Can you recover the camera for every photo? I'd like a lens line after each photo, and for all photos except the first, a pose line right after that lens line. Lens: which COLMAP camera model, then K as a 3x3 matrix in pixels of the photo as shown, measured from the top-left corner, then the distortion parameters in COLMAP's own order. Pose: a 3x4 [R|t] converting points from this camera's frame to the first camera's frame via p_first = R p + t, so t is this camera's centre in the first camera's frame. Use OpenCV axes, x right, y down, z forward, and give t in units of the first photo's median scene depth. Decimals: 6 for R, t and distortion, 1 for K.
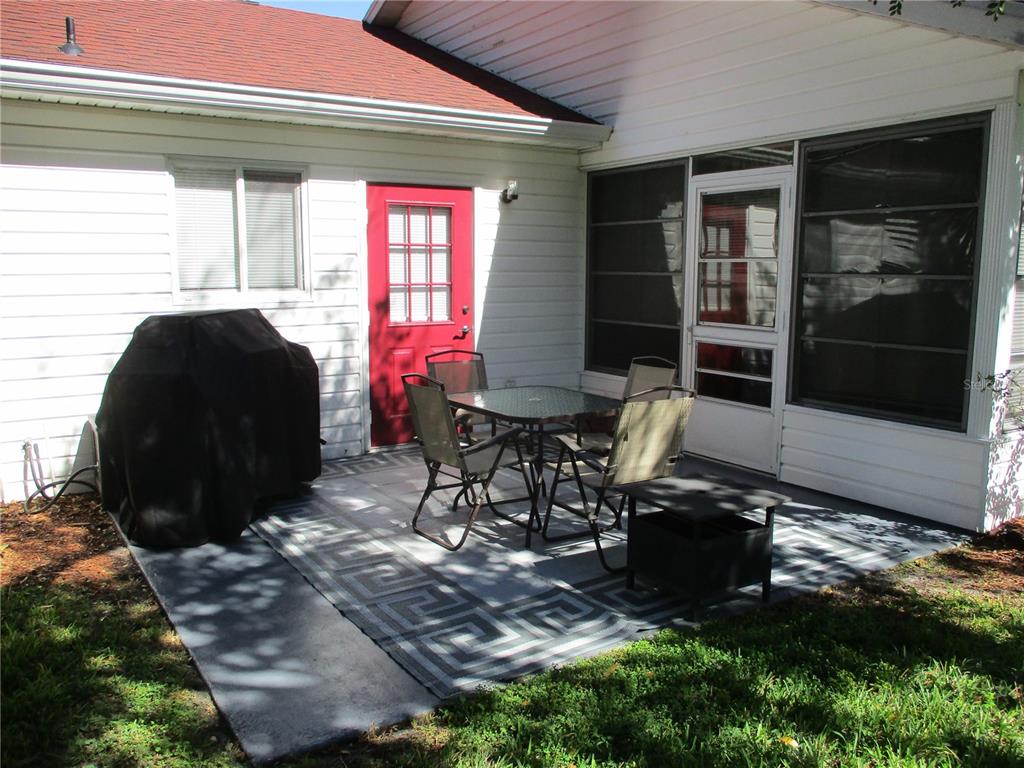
lens RADIAL K [[859.5, 0, 512.0], [0, 859.5, 384.0], [0, 0, 1]] dist [-0.026175, 0.008527]
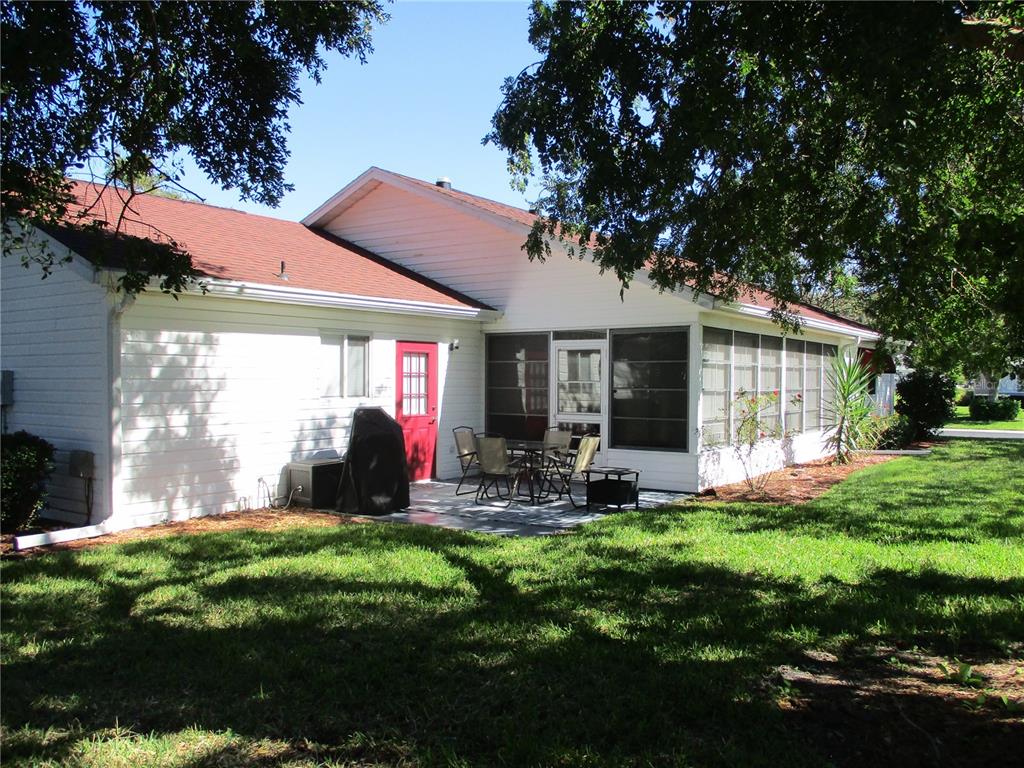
lens RADIAL K [[859.5, 0, 512.0], [0, 859.5, 384.0], [0, 0, 1]] dist [-0.026175, 0.008527]
pose [[0.930331, -0.000299, 0.366722, -0.605608], [0.047541, 0.991659, -0.119797, 0.095145], [-0.363627, 0.128885, 0.922585, -0.800407]]
